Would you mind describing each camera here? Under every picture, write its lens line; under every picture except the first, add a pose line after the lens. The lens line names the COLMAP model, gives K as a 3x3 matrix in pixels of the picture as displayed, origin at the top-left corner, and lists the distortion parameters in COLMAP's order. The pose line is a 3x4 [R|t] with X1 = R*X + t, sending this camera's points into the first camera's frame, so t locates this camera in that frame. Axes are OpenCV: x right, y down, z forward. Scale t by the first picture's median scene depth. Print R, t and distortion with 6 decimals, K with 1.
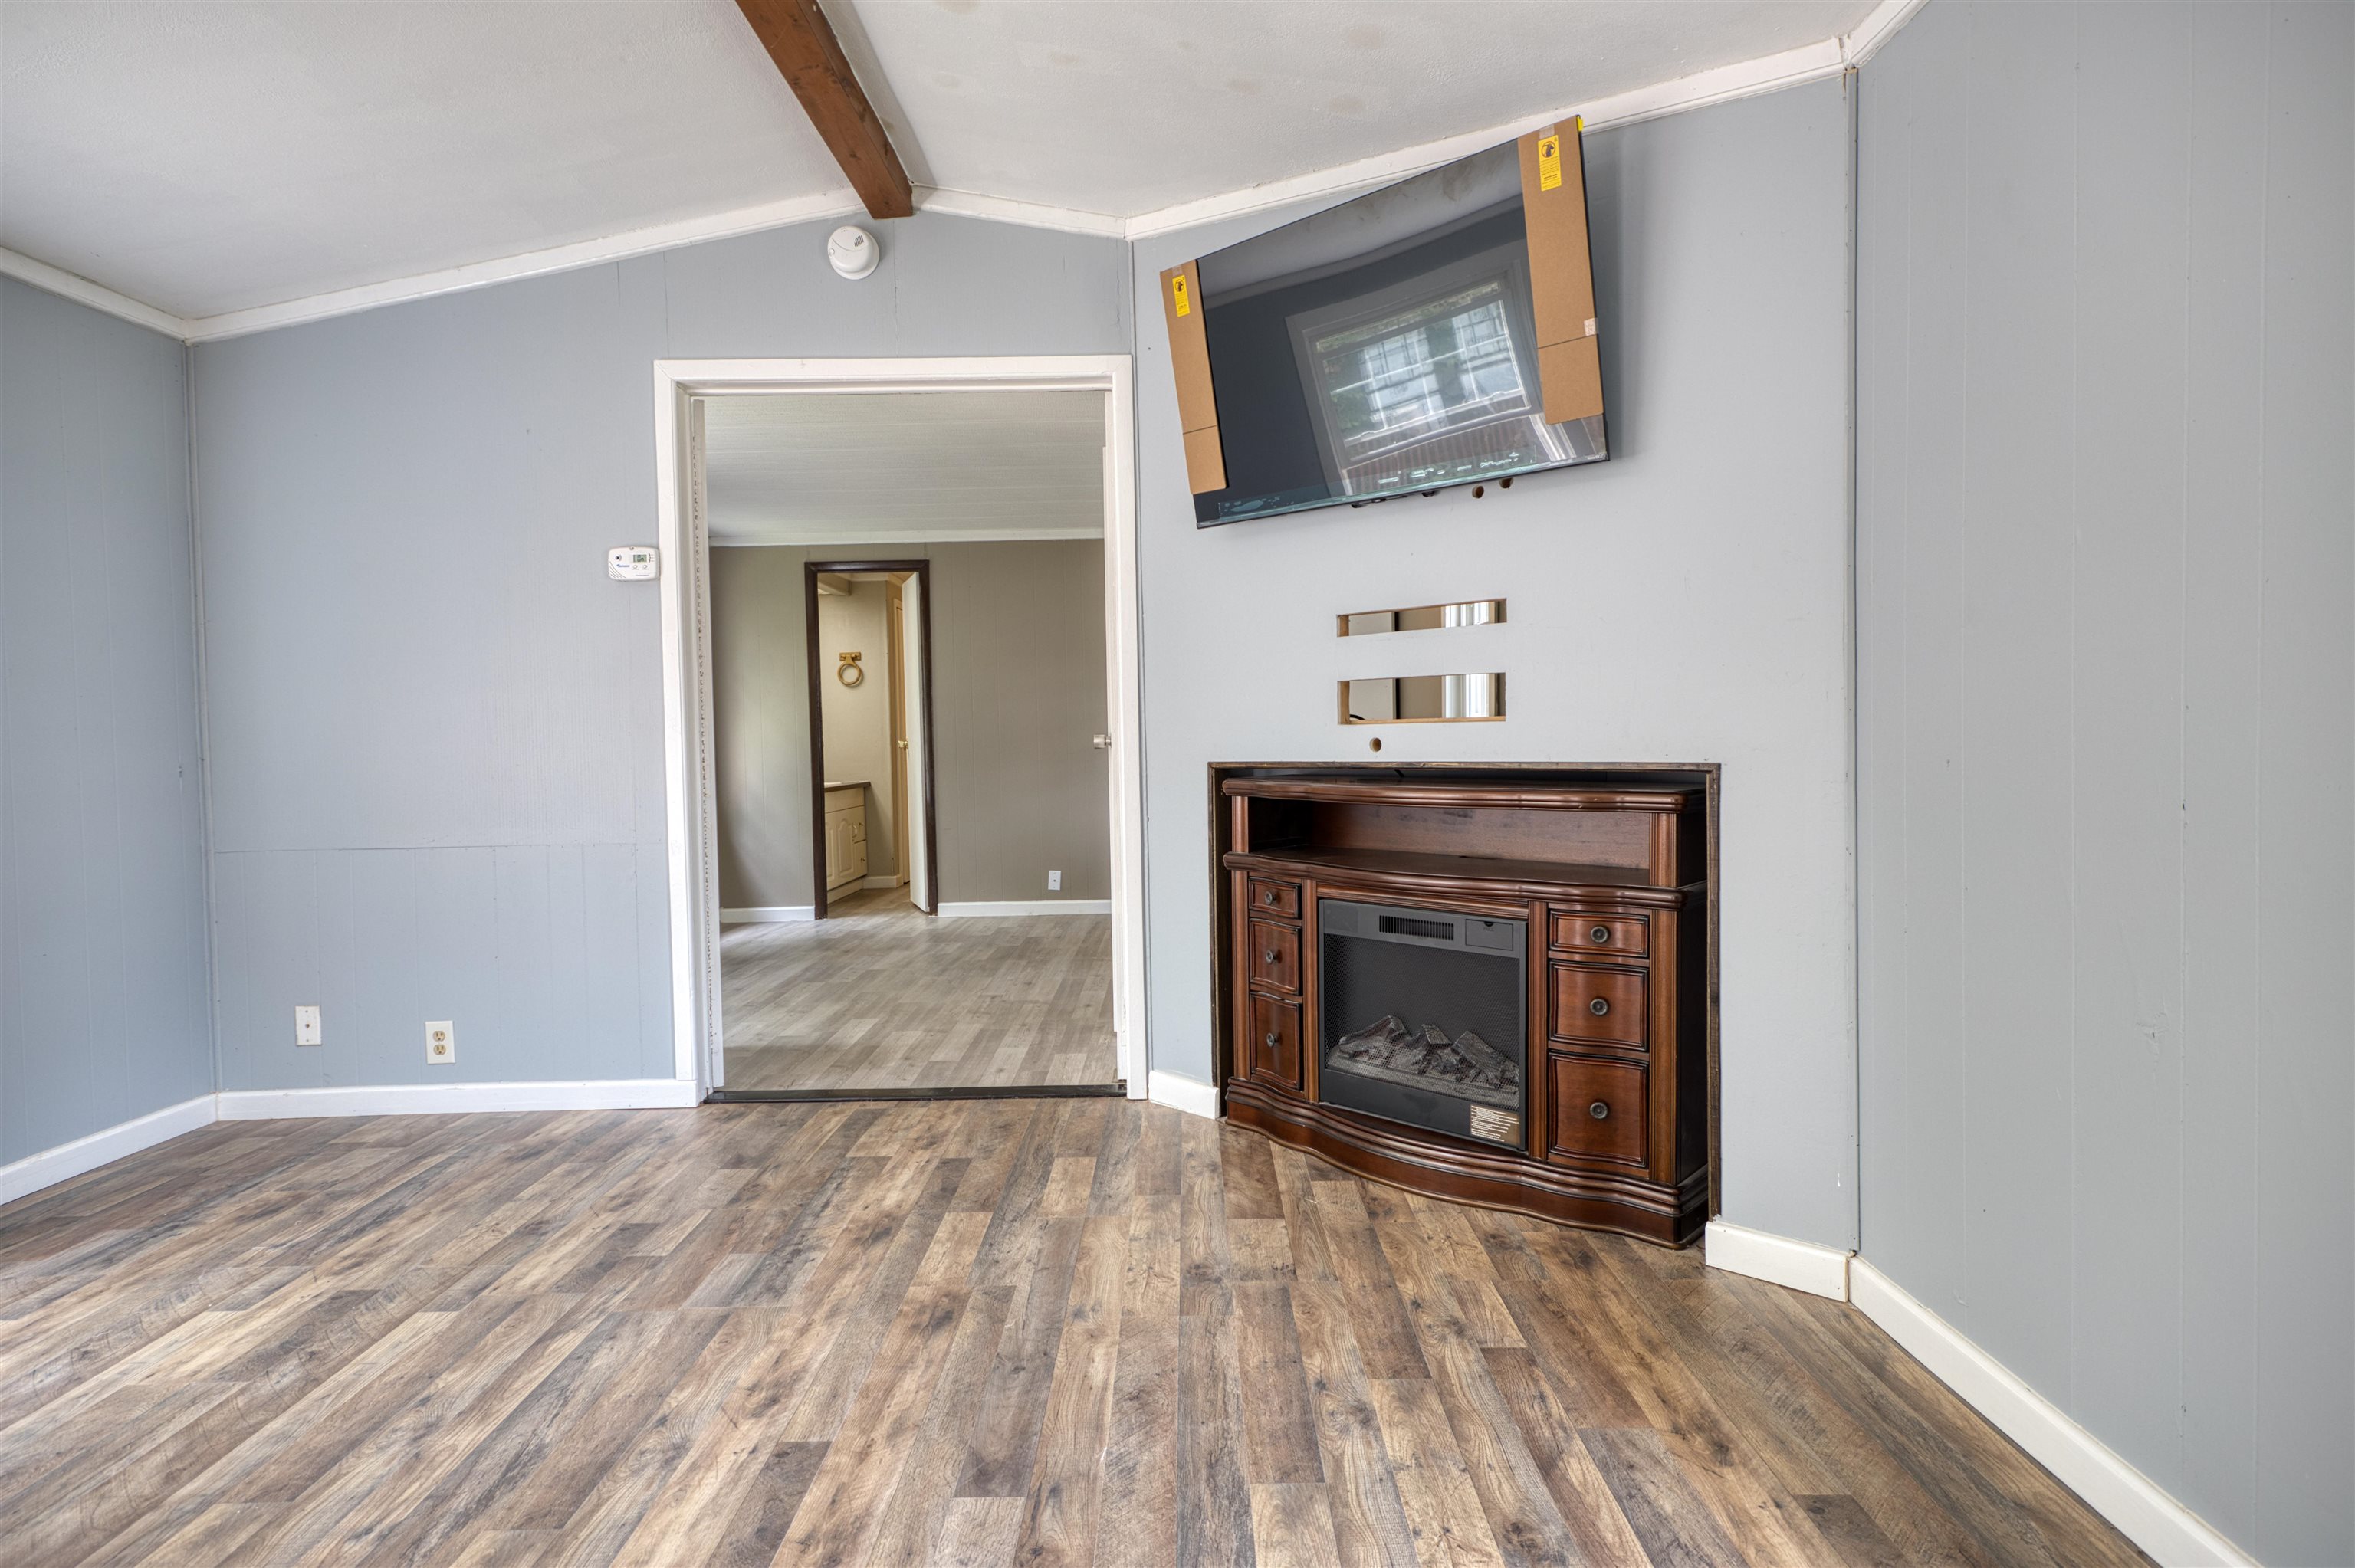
lens RADIAL K [[1207.5, 0, 1191.1], [0, 1207.5, 771.2], [0, 0, 1]] dist [0.004239, 0.002492]
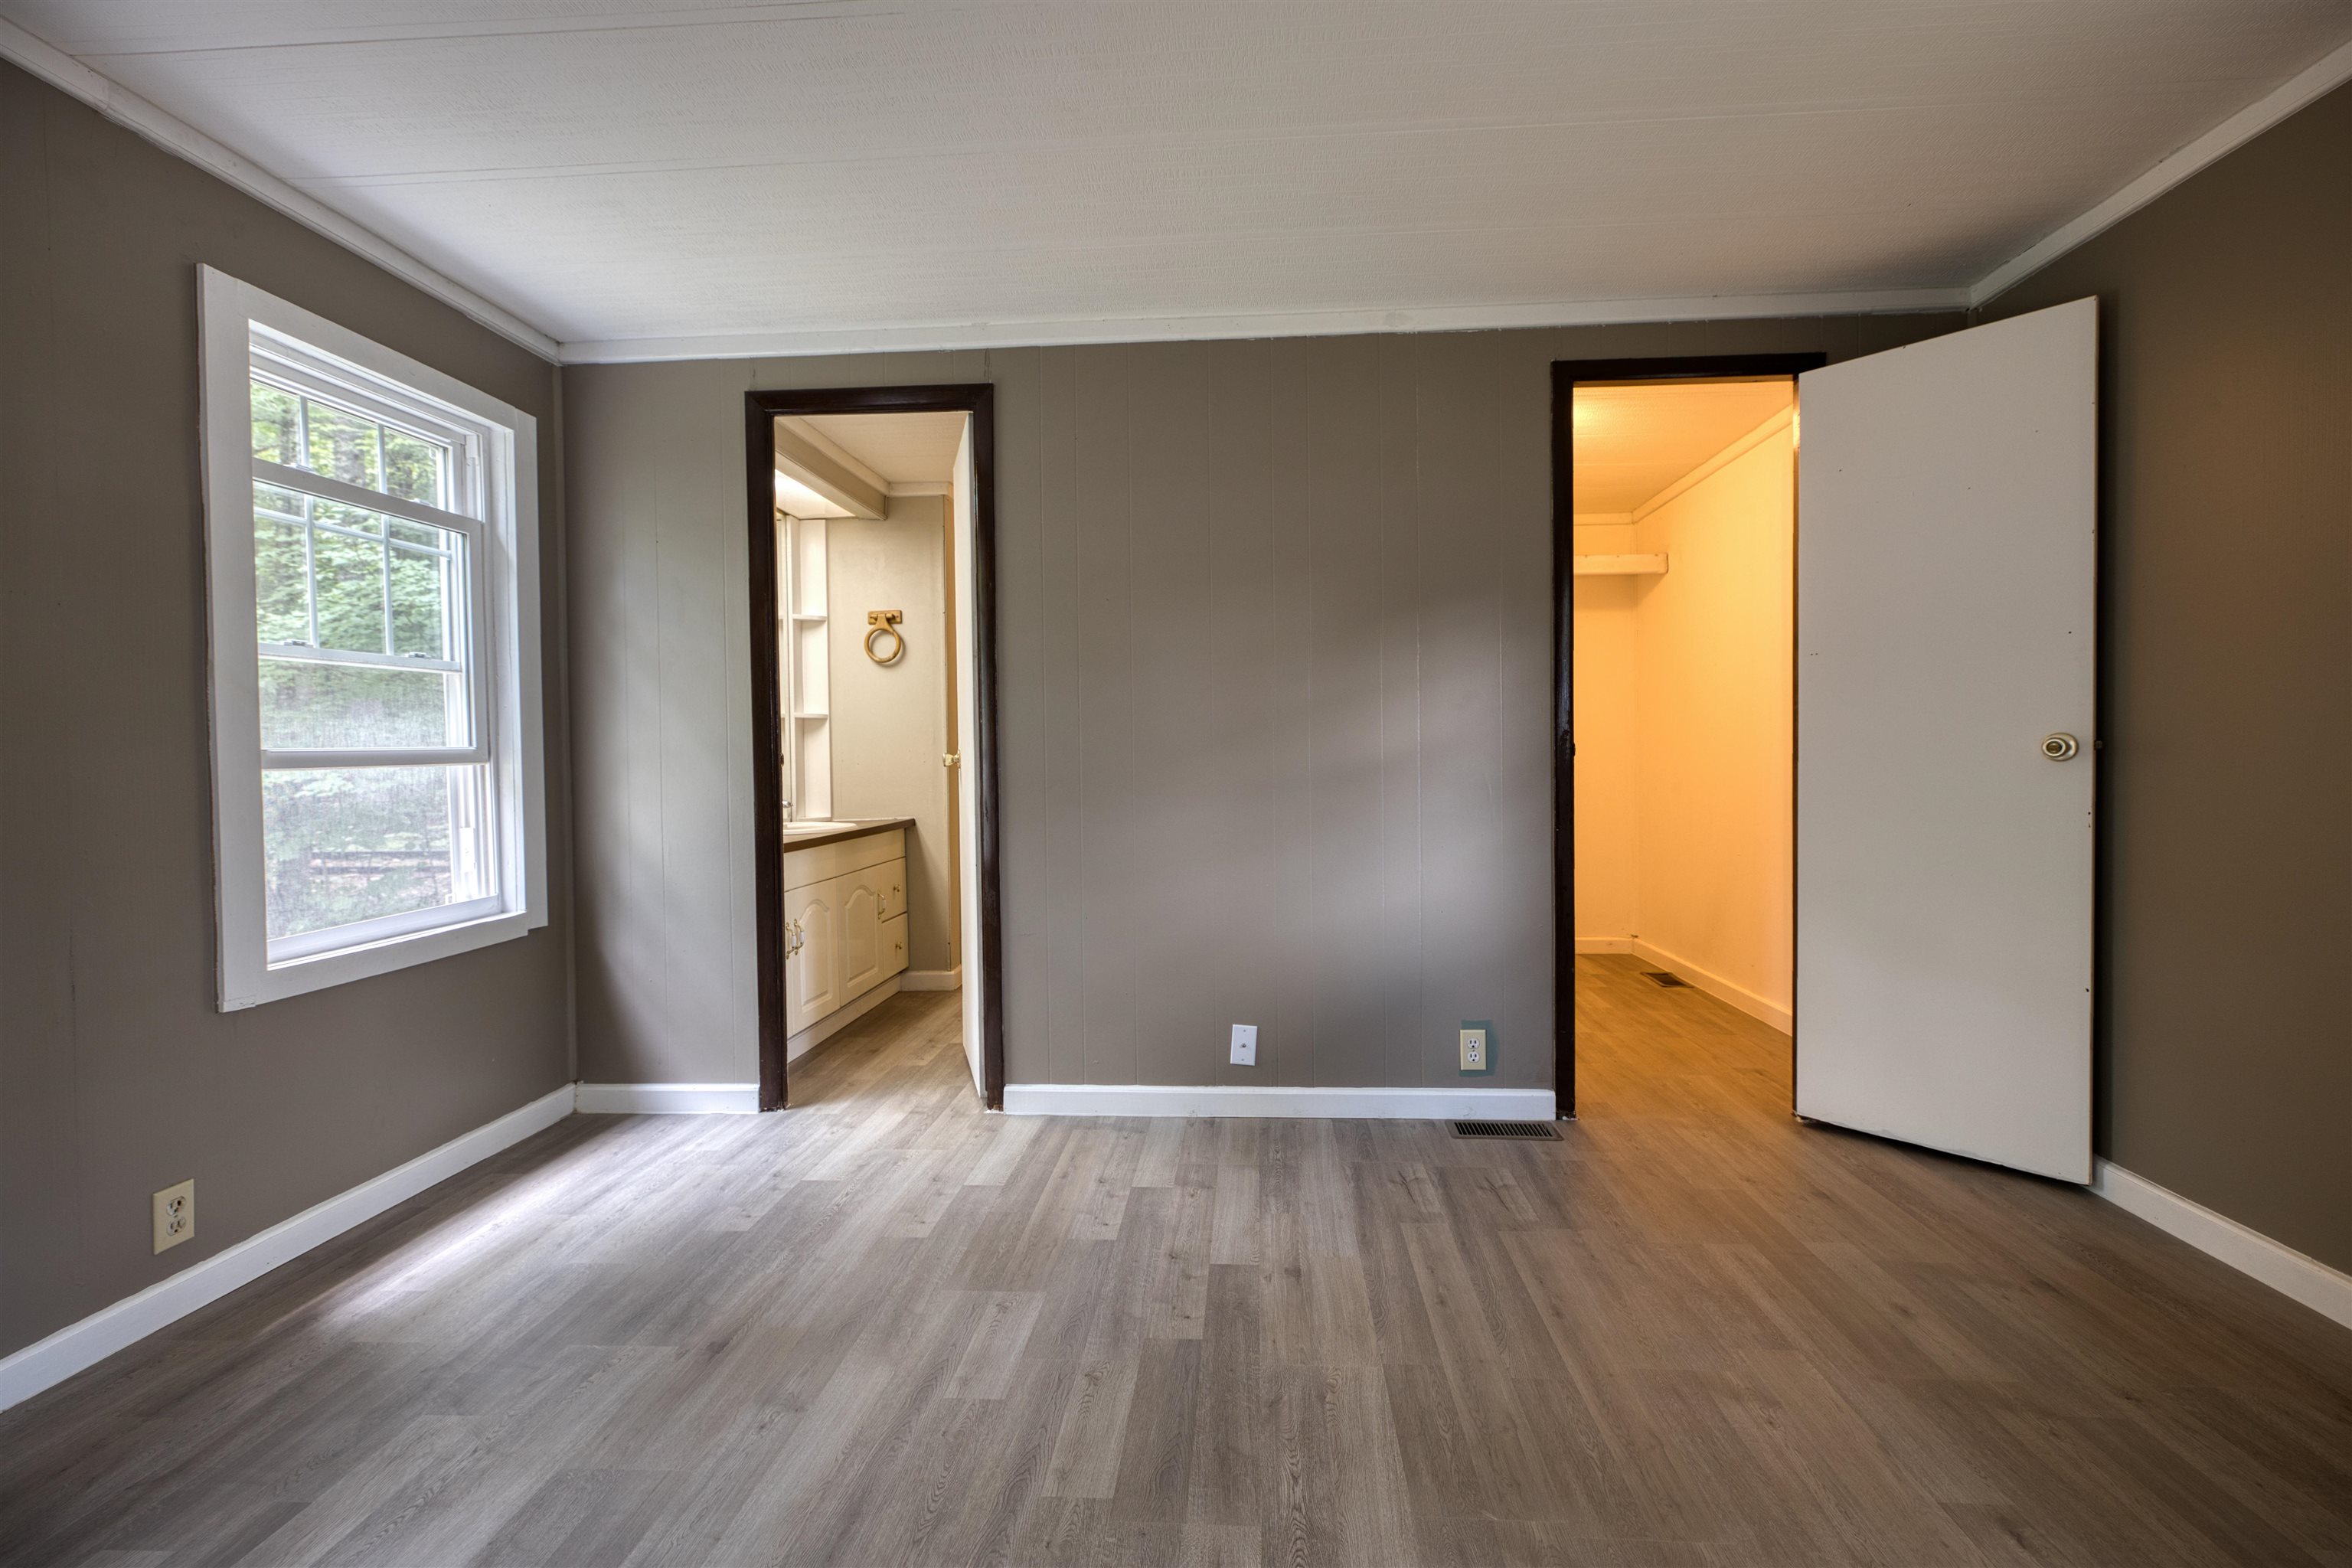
lens RADIAL K [[1018.2, 0, 1187.8], [0, 1018.2, 781.9], [0, 0, 1]] dist [0.006549, -0.000066]
pose [[0.997274, 0.008493, -0.073300, -0.250025], [-0.008672, 0.999960, -0.002126, -0.029296], [0.073279, 0.002756, 0.997308, 1.398122]]
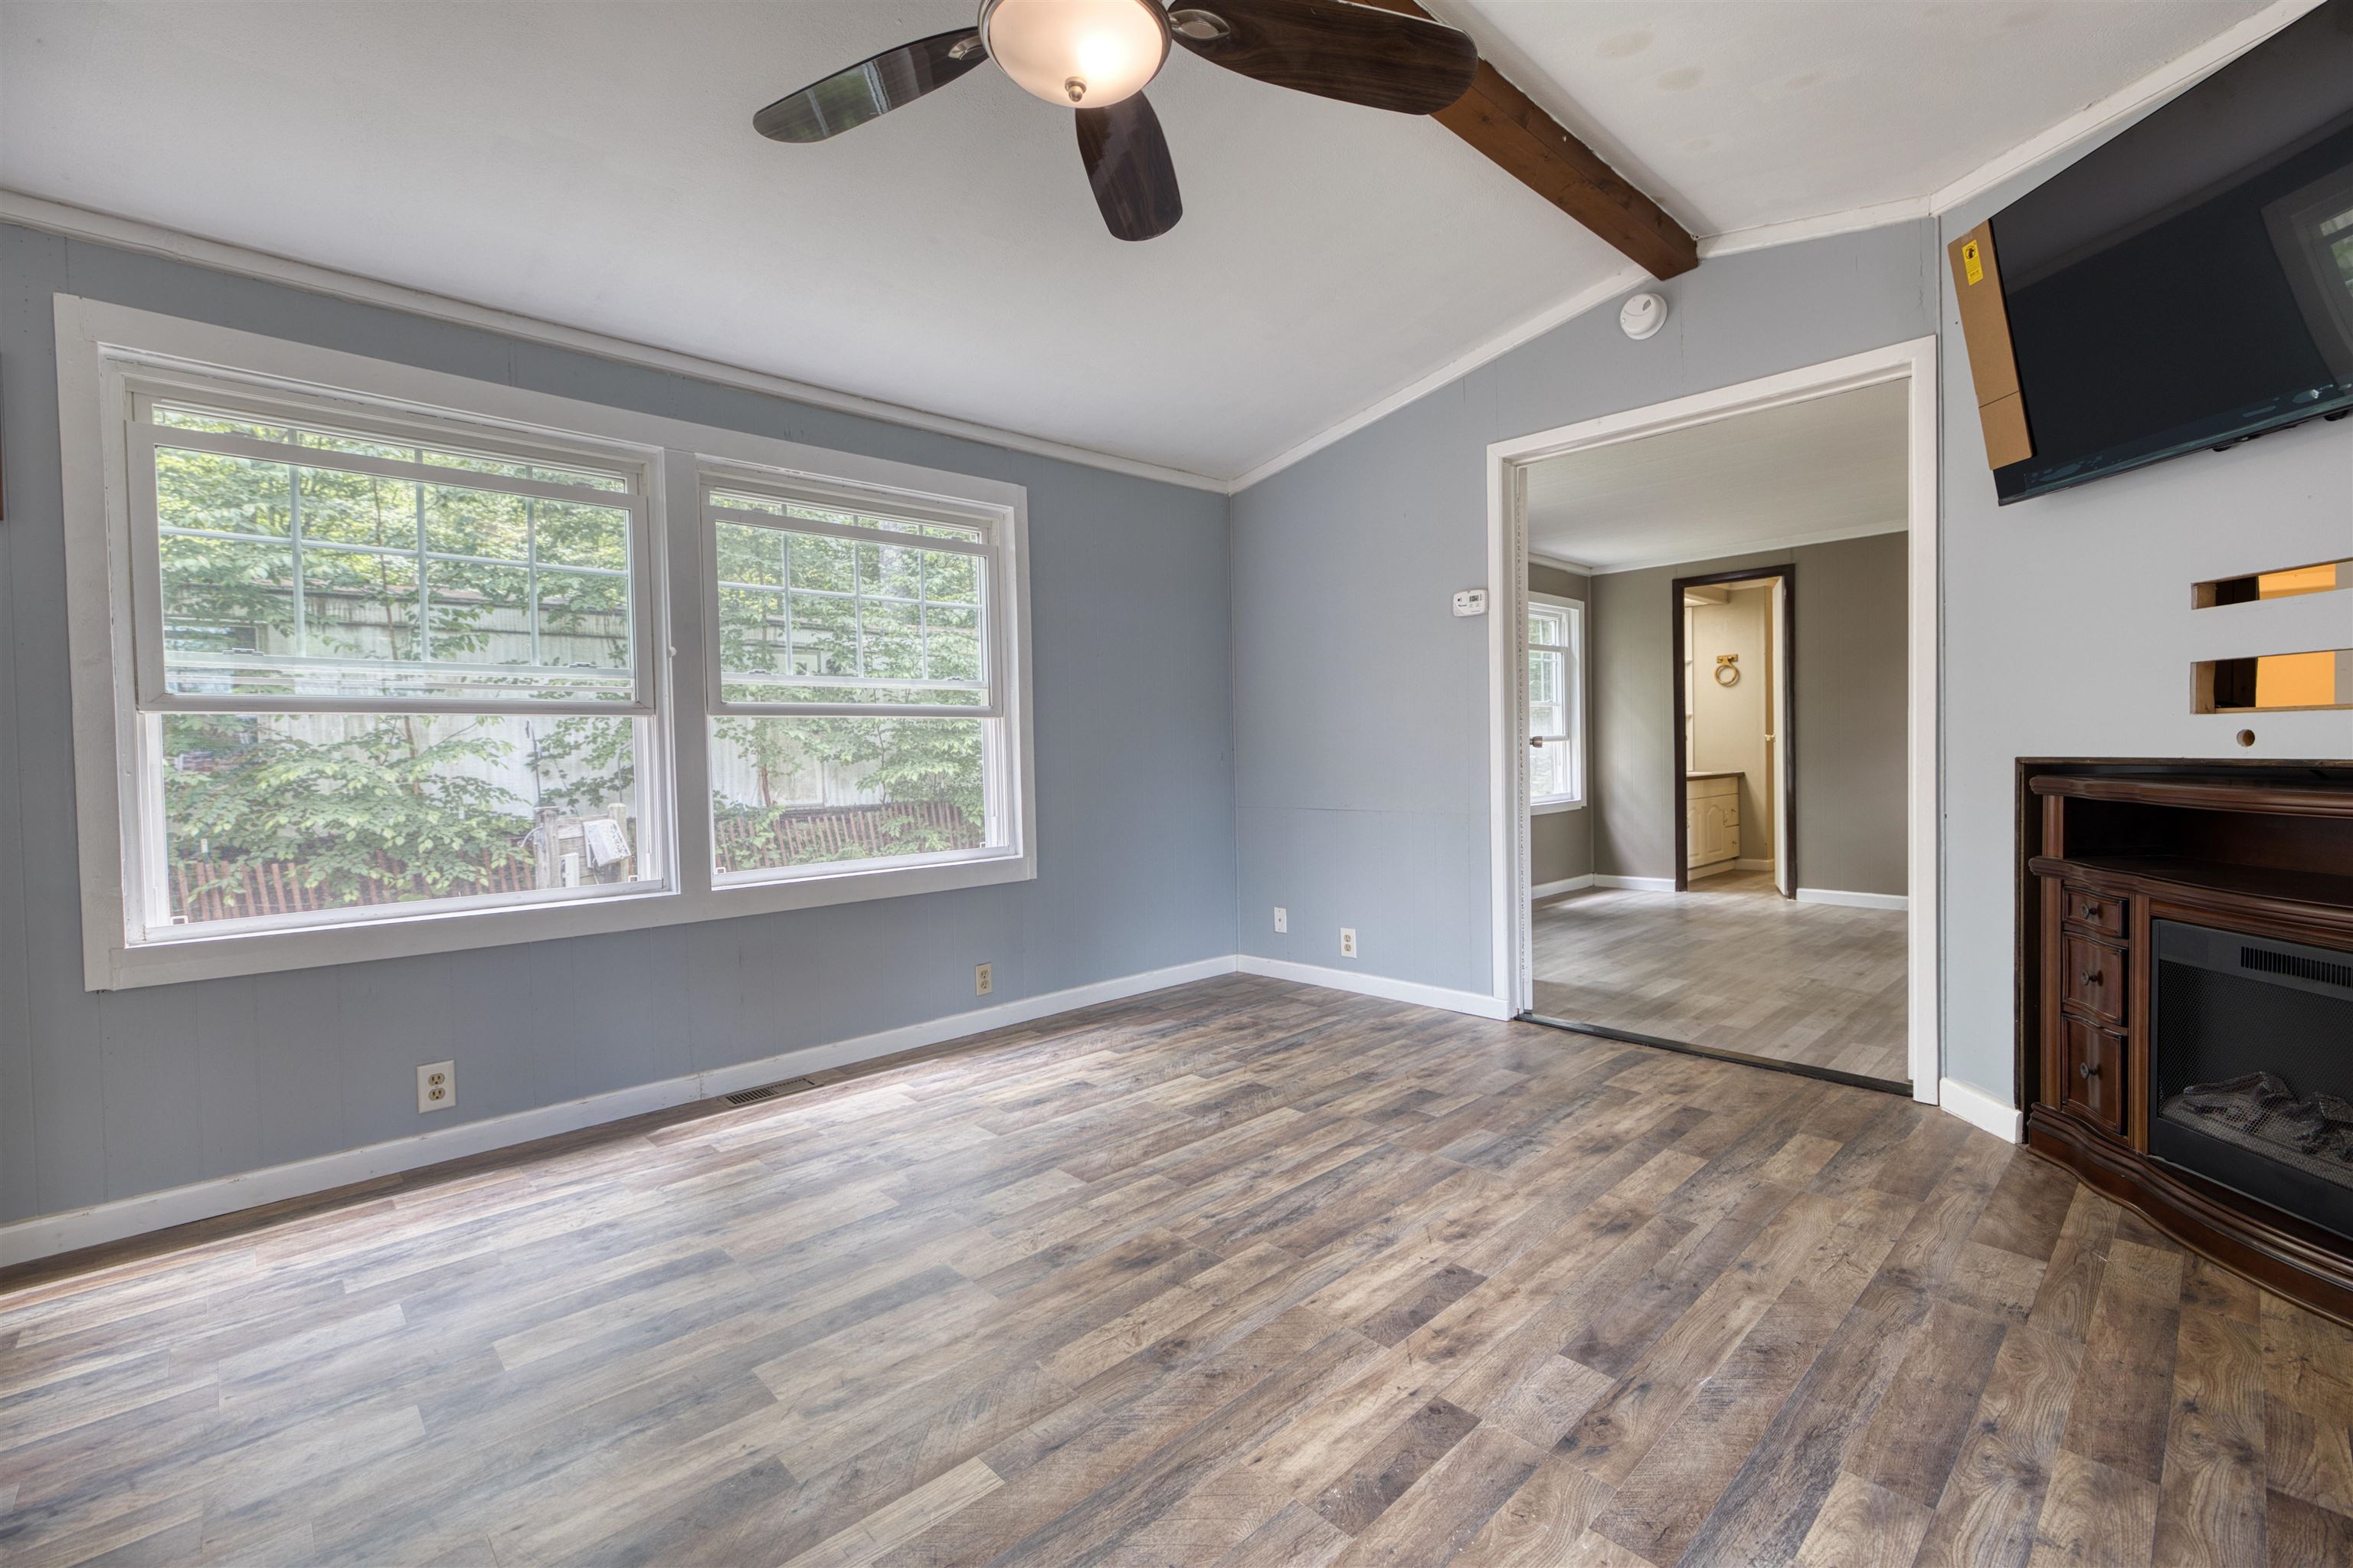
lens RADIAL K [[1018.6, 0, 1201.1], [0, 1018.6, 772.8], [0, 0, 1]] dist [0.006549, -0.000066]
pose [[0.697574, 0.020661, -0.716214, 0.151794], [-0.011740, 0.999780, 0.017407, -0.002069], [0.716416, -0.003734, 0.697663, 0.009520]]
